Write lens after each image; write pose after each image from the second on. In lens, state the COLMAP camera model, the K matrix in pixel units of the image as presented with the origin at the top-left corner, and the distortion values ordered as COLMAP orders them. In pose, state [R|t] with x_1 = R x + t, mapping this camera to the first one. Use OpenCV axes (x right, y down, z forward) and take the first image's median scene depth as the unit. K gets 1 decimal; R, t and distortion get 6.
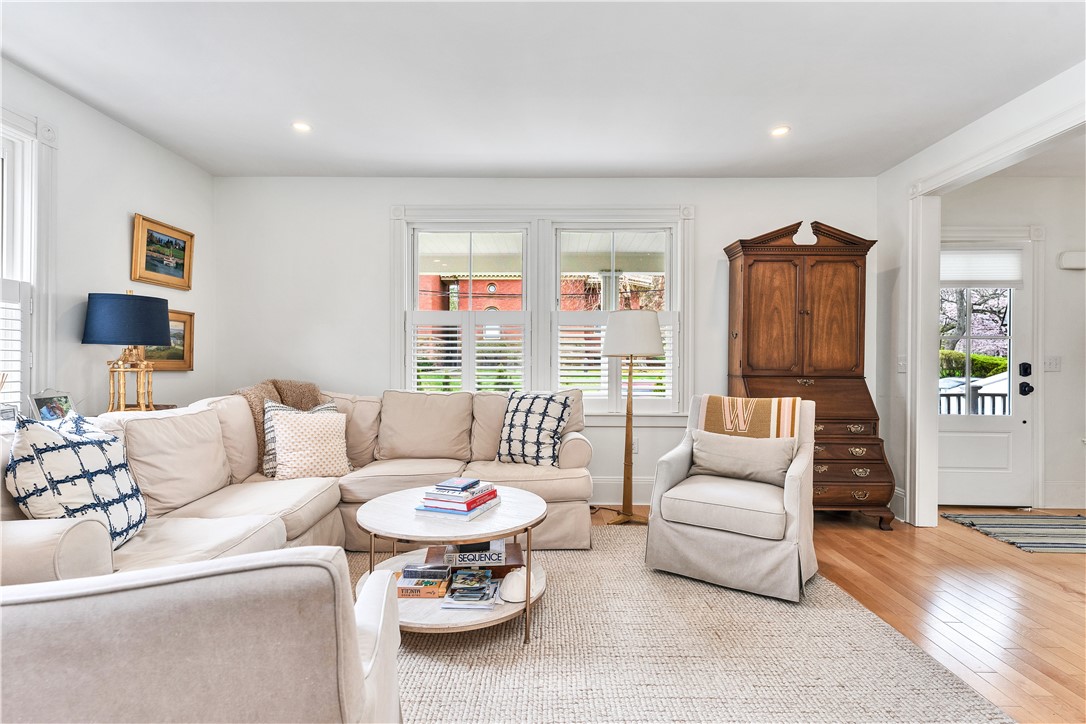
lens RADIAL K [[519.5, 0, 538.0], [0, 519.5, 365.1], [0, 0, 1]] dist [-0.000311, -0.000488]
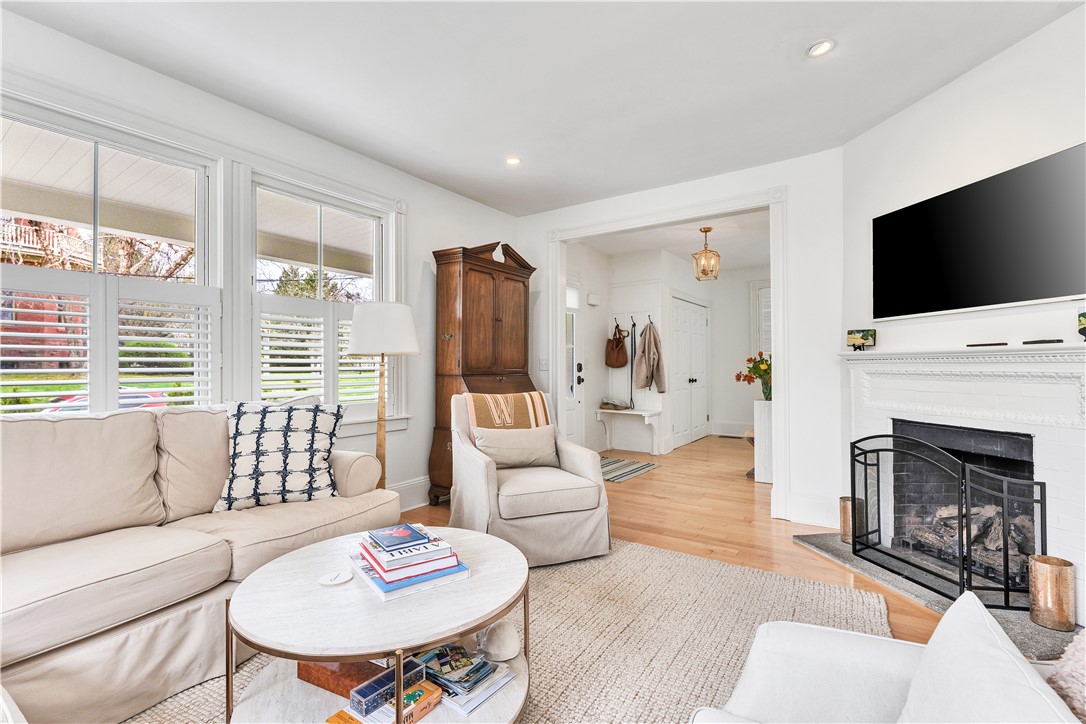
lens RADIAL K [[501.9, 0, 538.5], [0, 501.9, 365.2], [0, 0, 1]] dist [-0.003413, -0.000730]
pose [[0.542998, -0.001272, 0.839733, -0.405433], [0.007358, 0.999968, -0.003243, 0.005471], [-0.839702, 0.007940, 0.542990, 0.327151]]
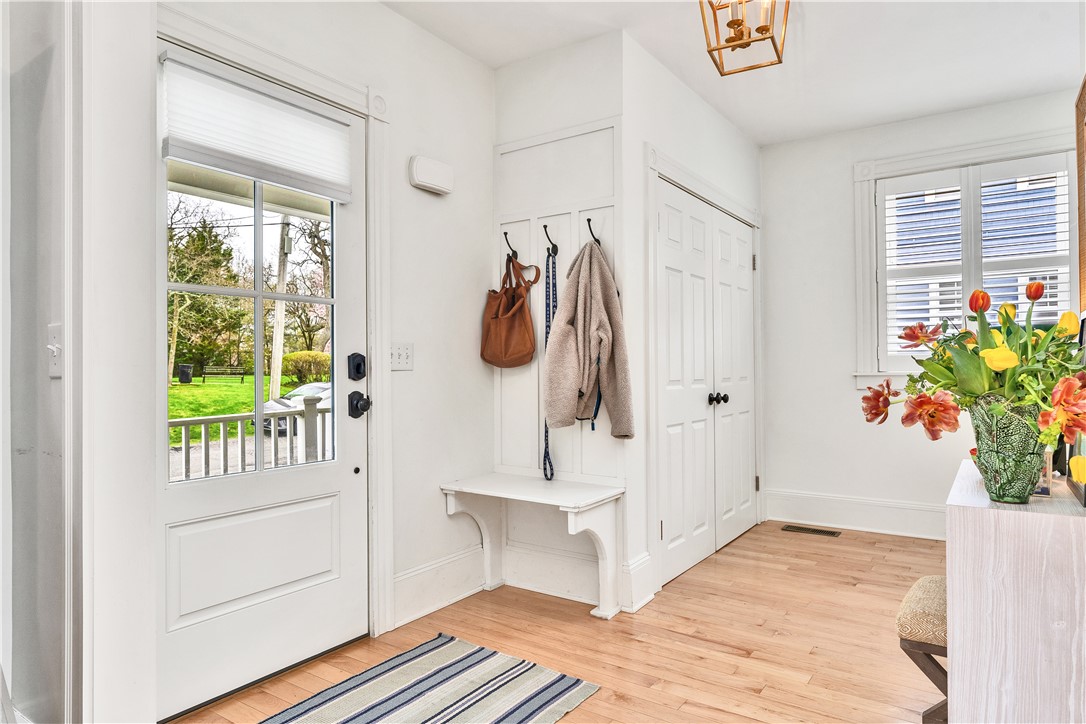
lens RADIAL K [[640.6, 0, 543.0], [0, 640.6, 362.0], [0, 0, 1]] dist [-0.005319, -0.001115]
pose [[0.546116, 0.003086, 0.837704, 0.573731], [0.009628, 0.999904, -0.009960, 0.013027], [-0.837654, 0.013505, 0.546034, 0.567434]]
